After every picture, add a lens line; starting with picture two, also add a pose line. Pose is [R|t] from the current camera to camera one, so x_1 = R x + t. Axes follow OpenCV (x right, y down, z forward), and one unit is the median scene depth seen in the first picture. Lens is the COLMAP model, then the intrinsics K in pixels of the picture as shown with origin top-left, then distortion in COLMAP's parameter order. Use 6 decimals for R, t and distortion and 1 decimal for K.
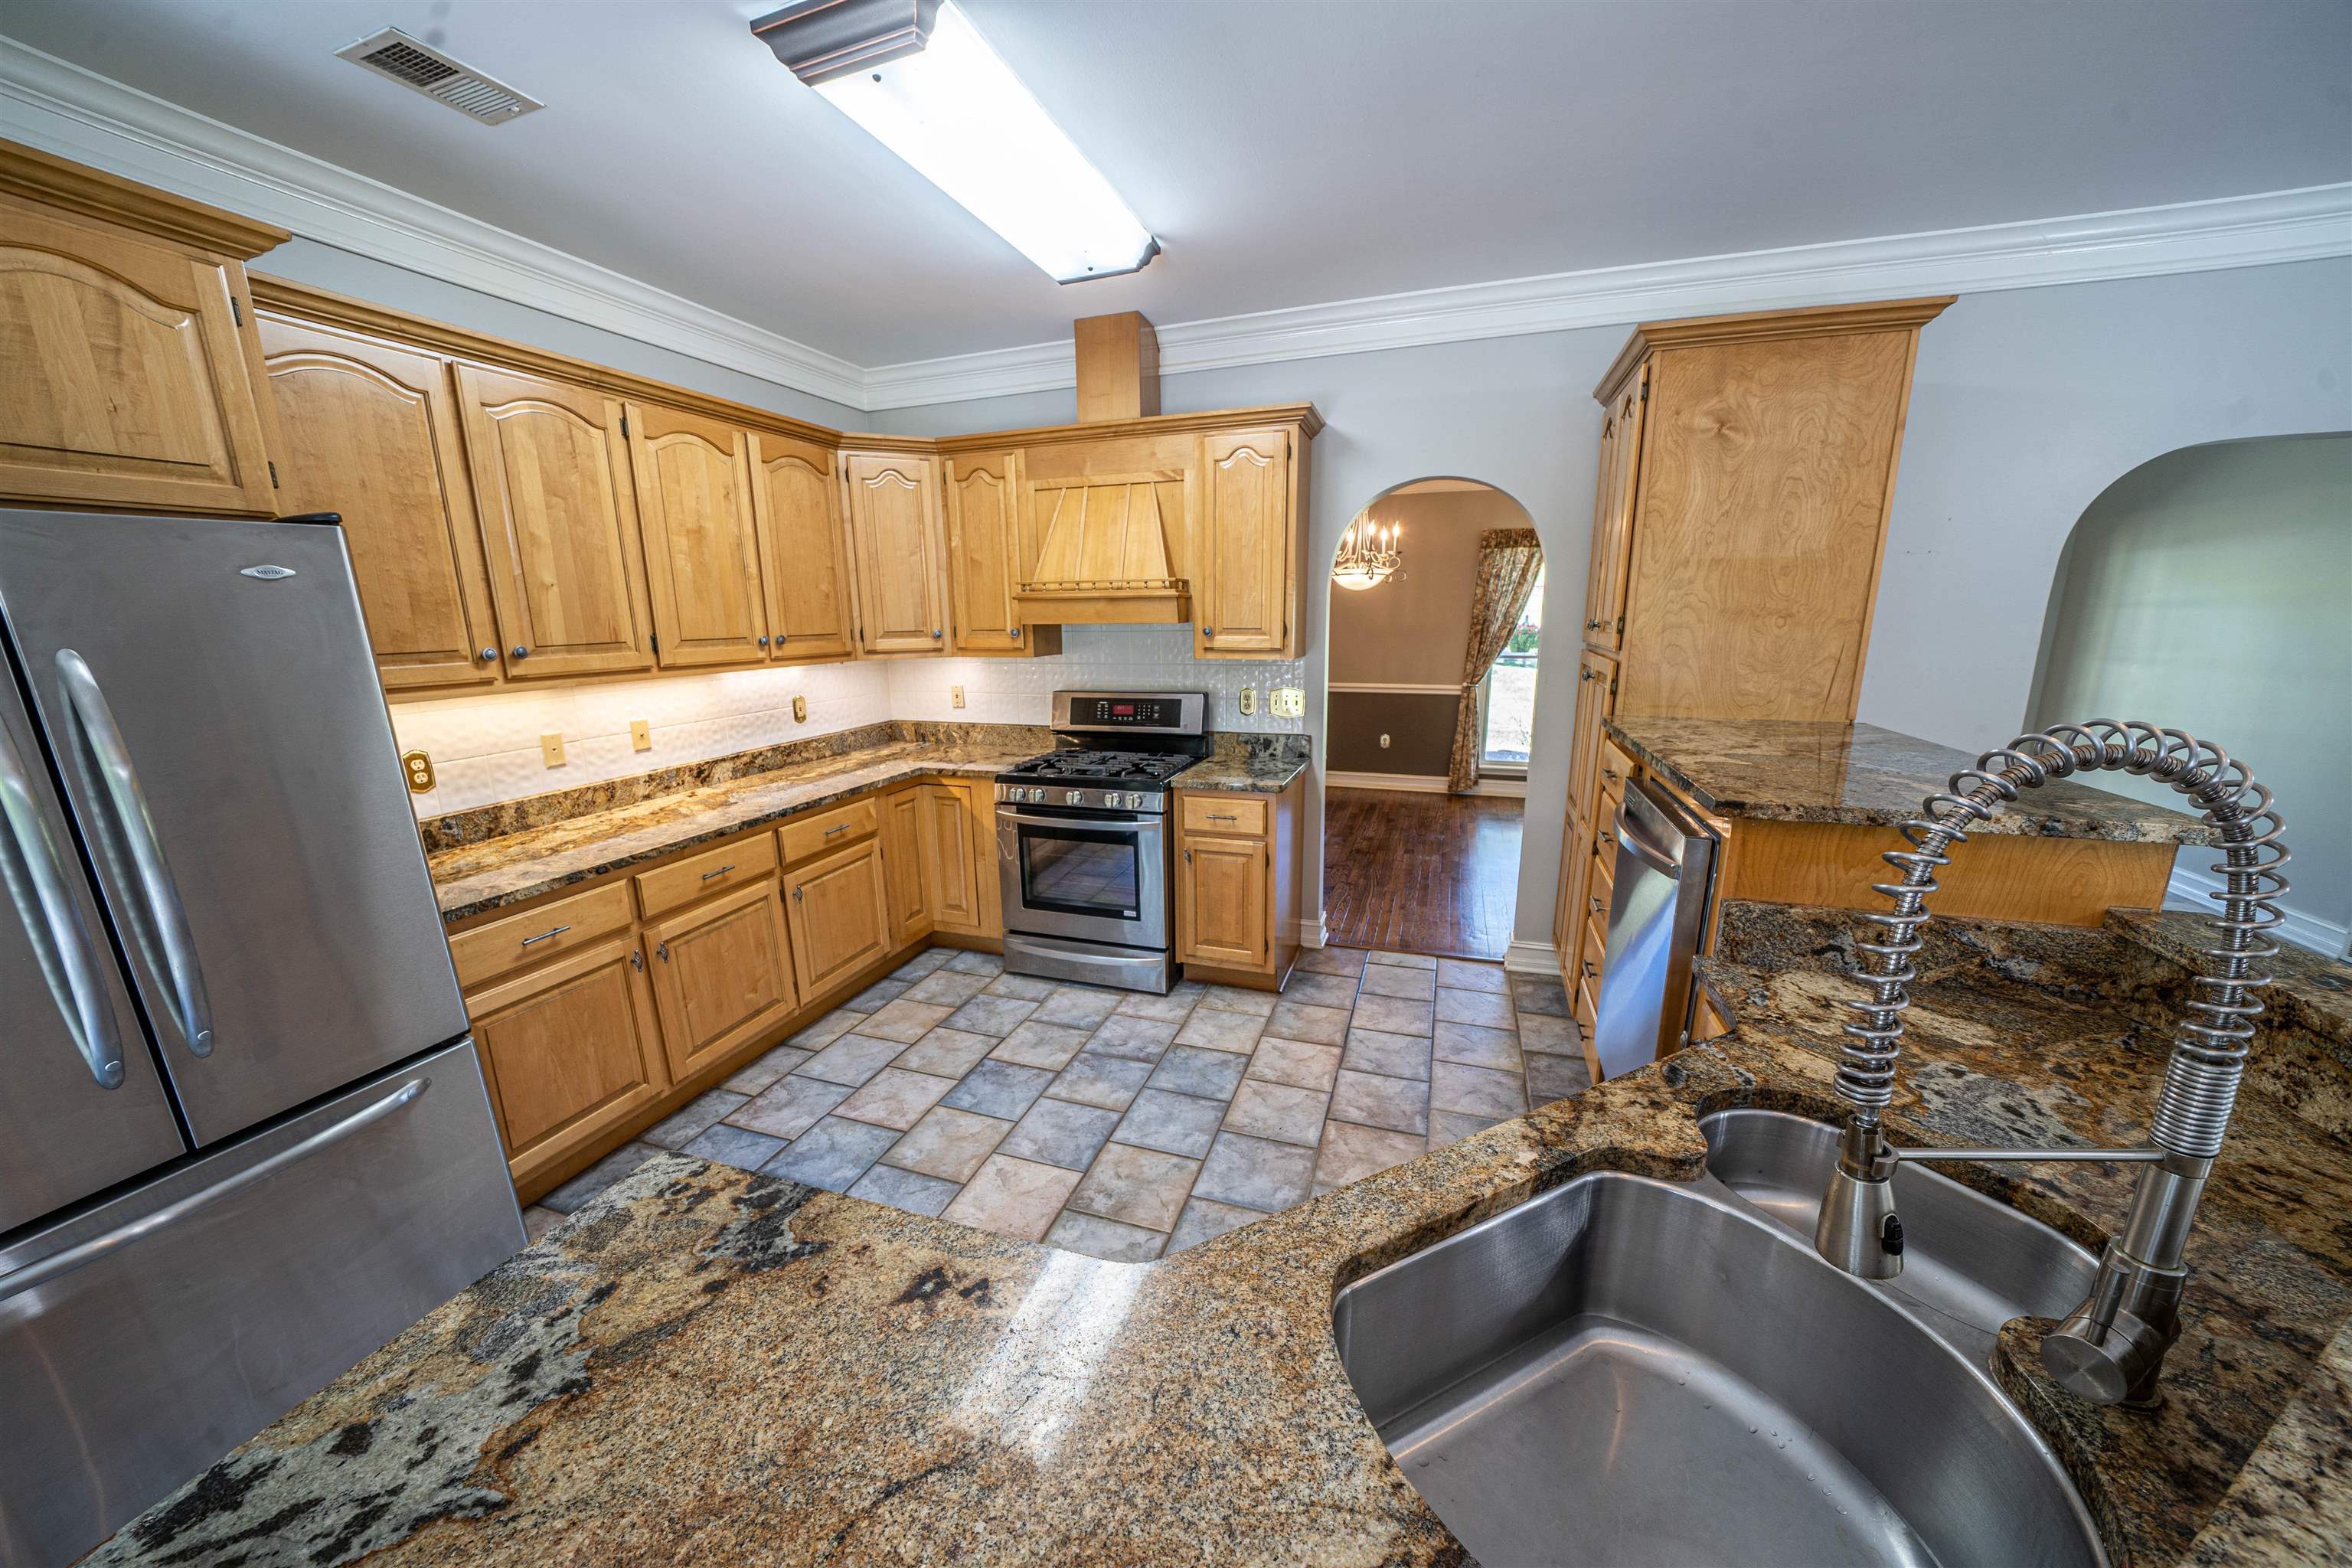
lens RADIAL K [[819.4, 0, 1154.5], [0, 819.4, 807.2], [0, 0, 1]] dist [-0.024867, 0.001839]
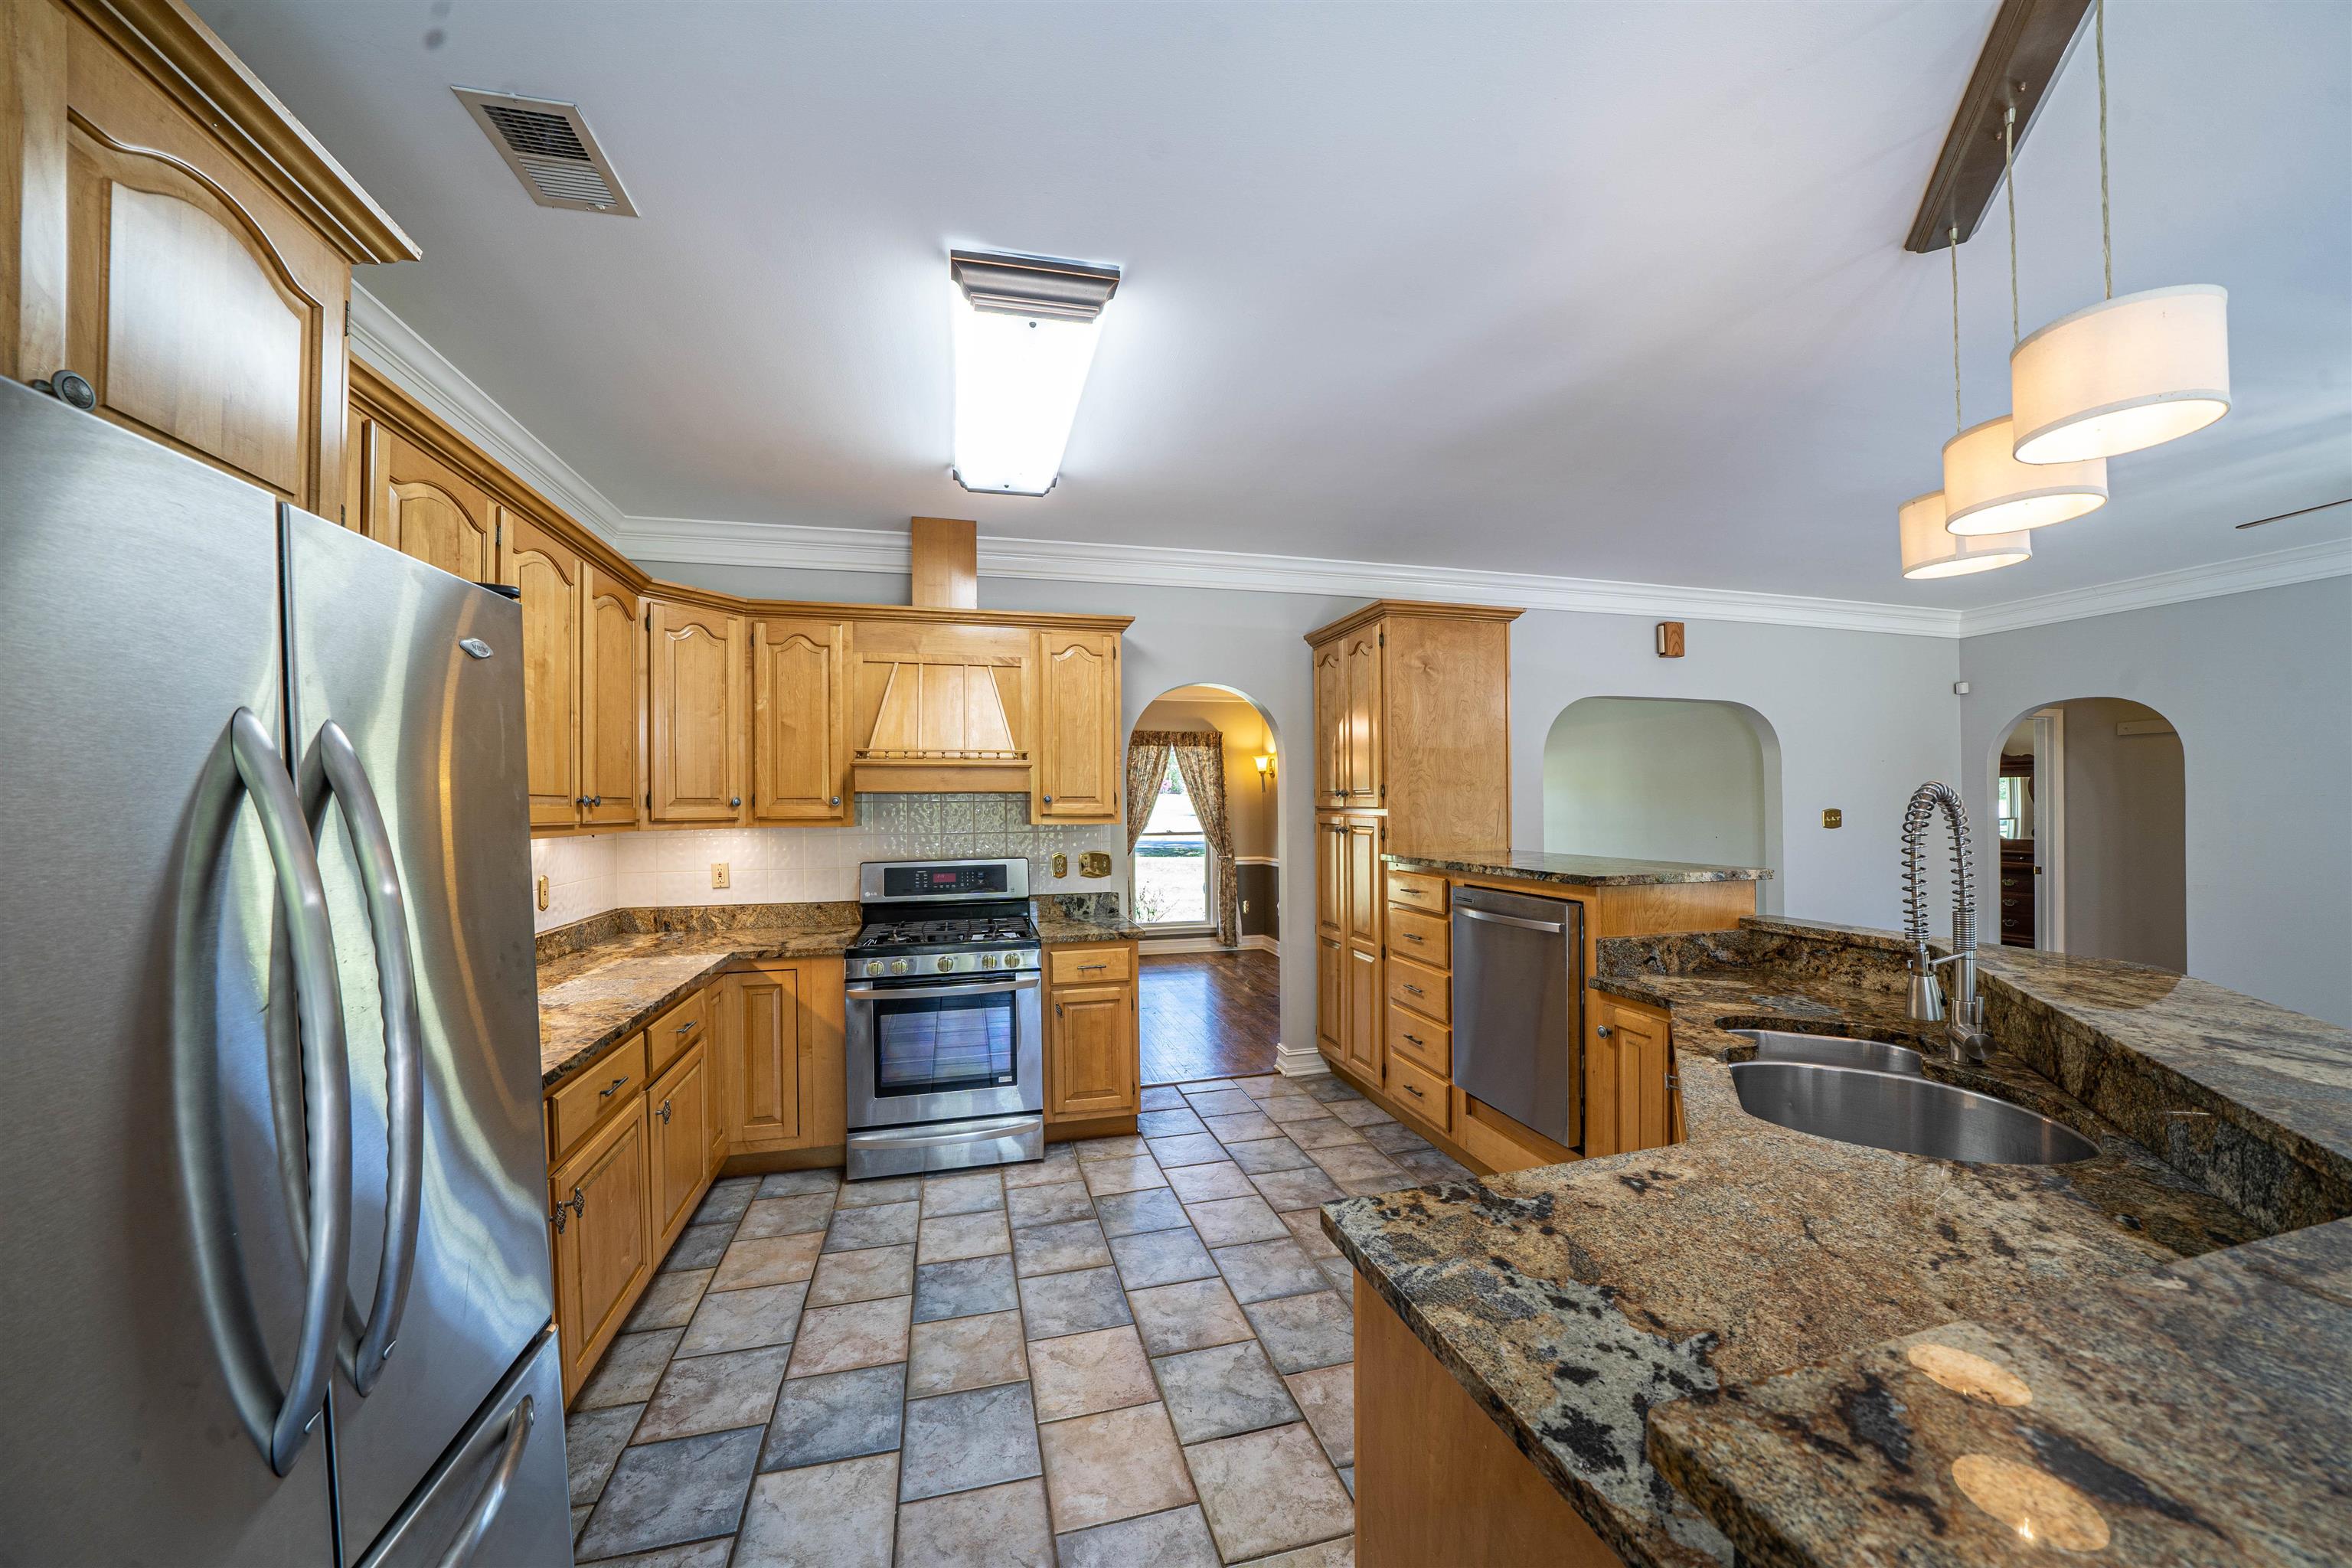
lens RADIAL K [[819.4, 0, 1160.8], [0, 819.4, 806.4], [0, 0, 1]] dist [-0.024867, 0.001839]
pose [[0.833641, 0.006054, 0.552273, -0.420115], [0.125020, 0.971917, -0.199368, 0.031555], [-0.537970, 0.235247, 0.809473, 0.037003]]
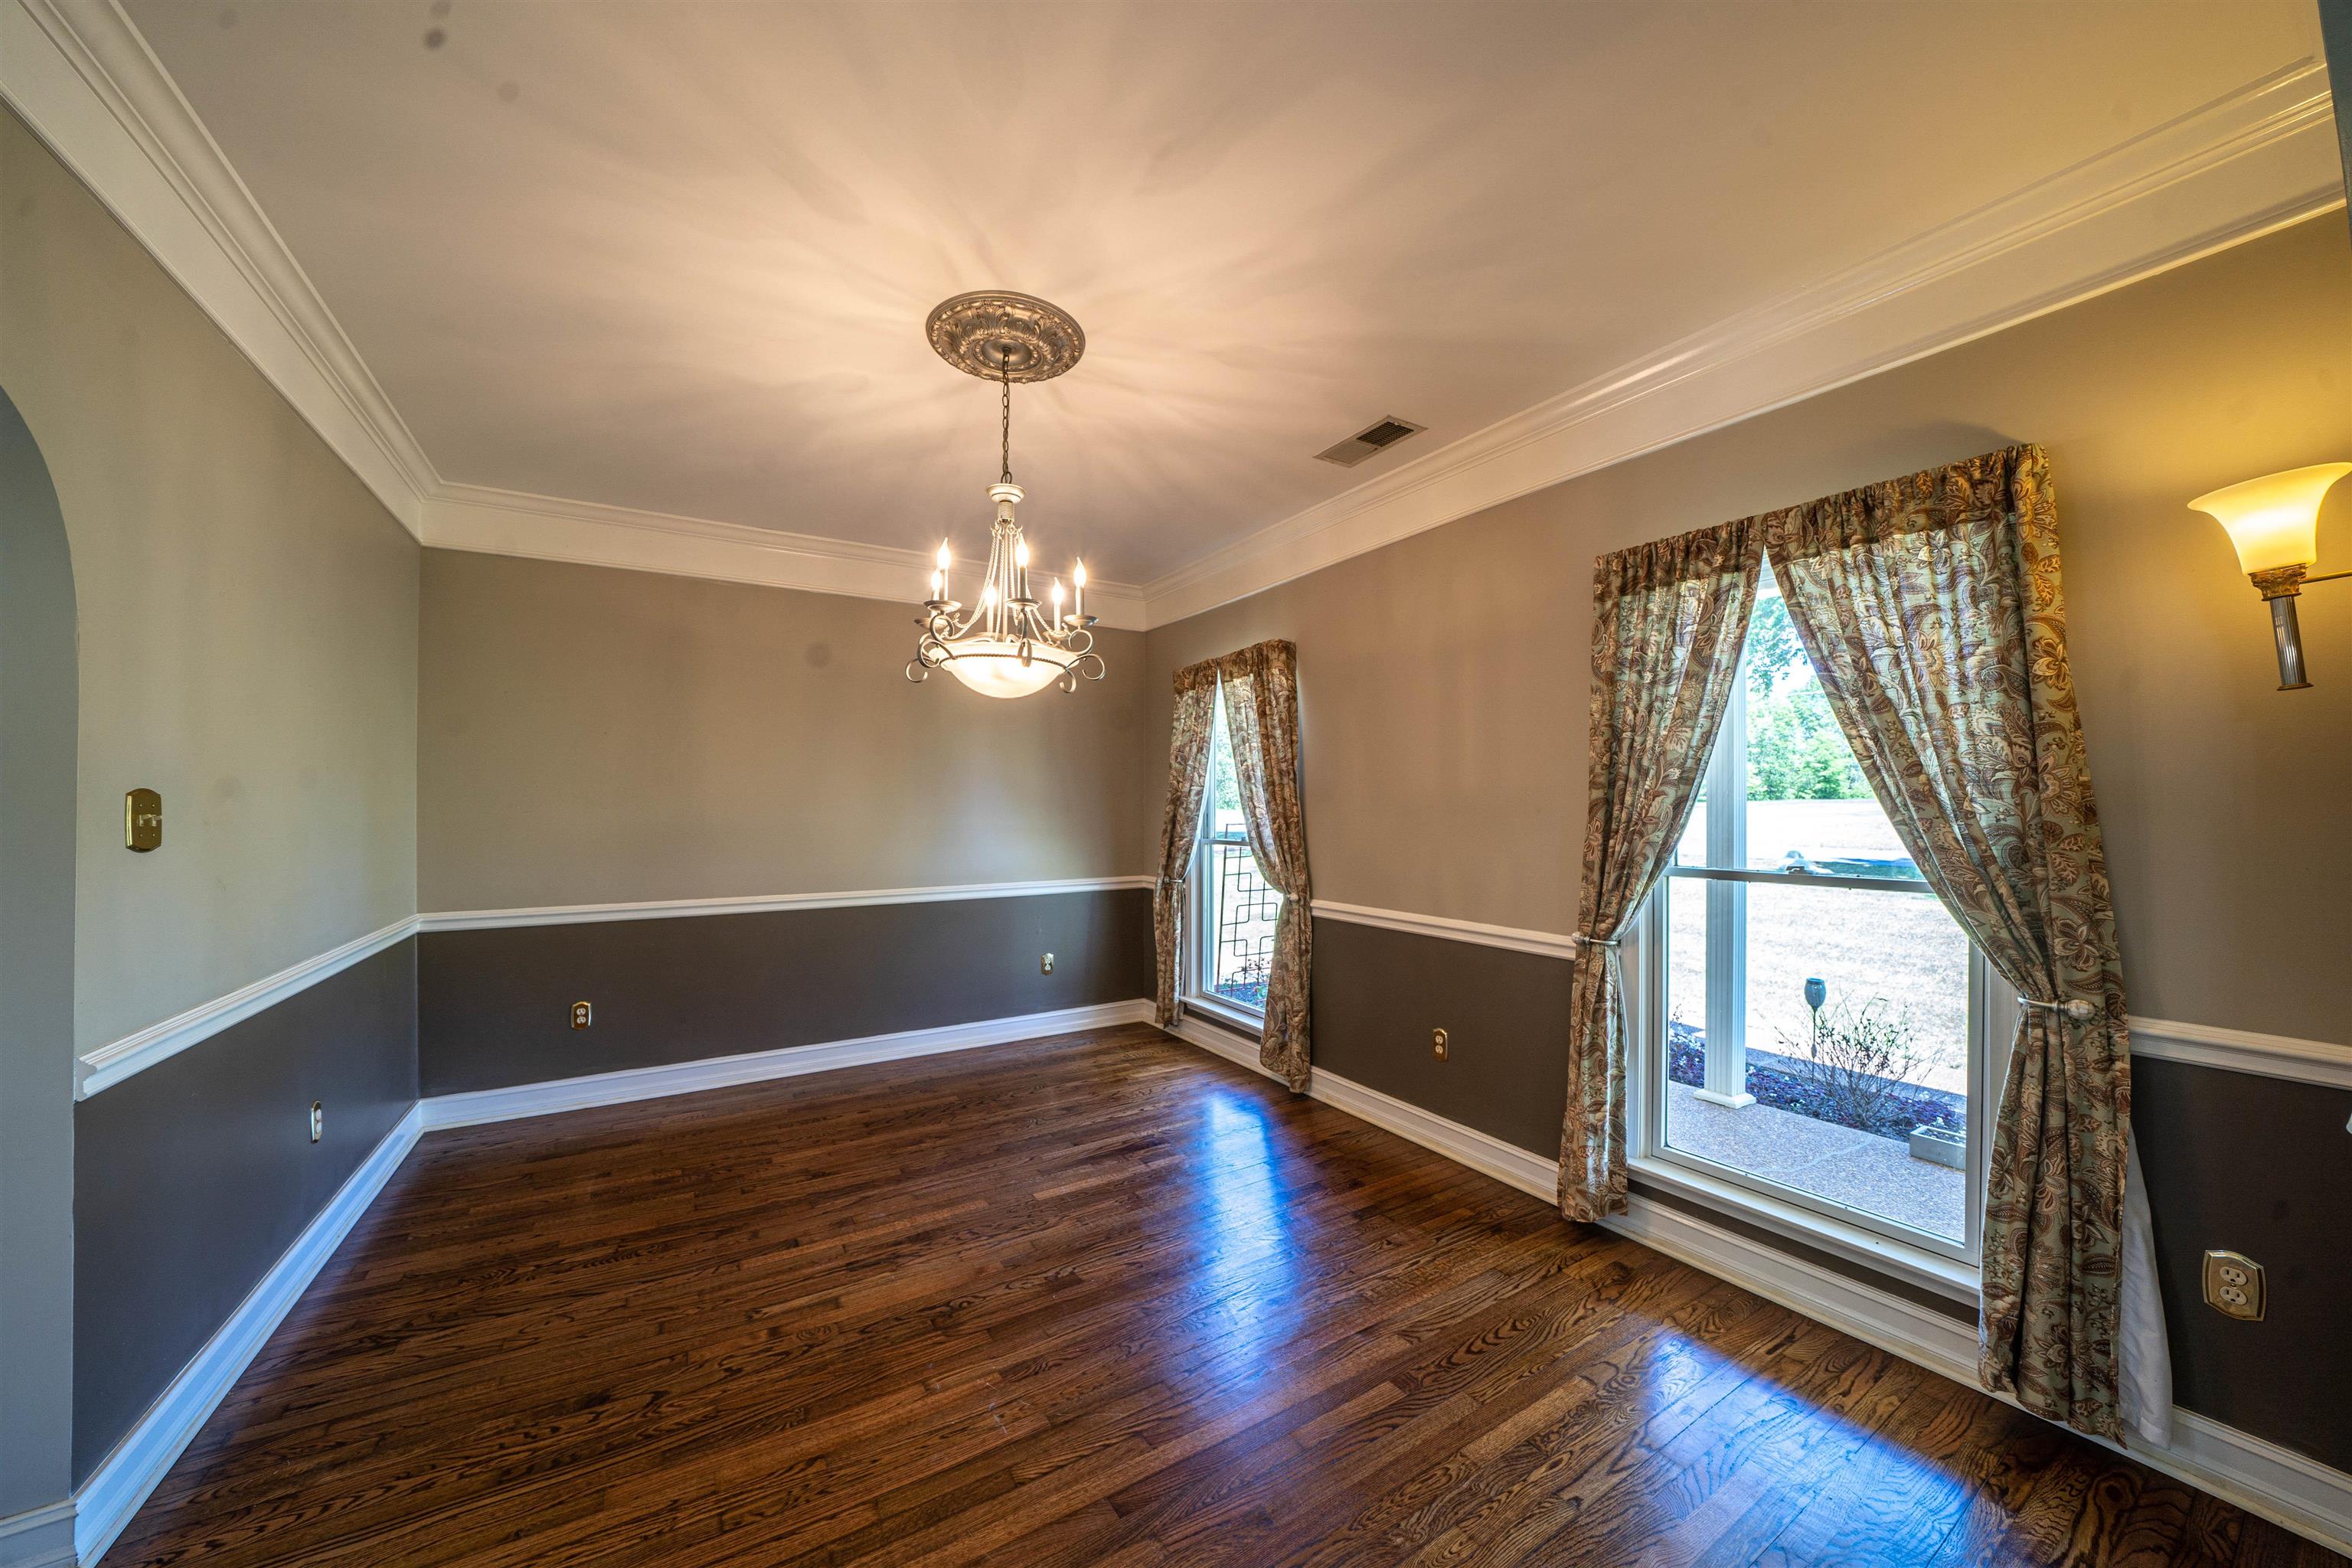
lens RADIAL K [[819.4, 0, 1133.2], [0, 819.4, 791.4], [0, 0, 1]] dist [-0.024867, 0.001839]
pose [[0.755434, -0.001944, -0.655222, 0.961643], [-0.152638, 0.971961, -0.178866, -0.234069], [0.637198, 0.235133, 0.733956, 1.137246]]
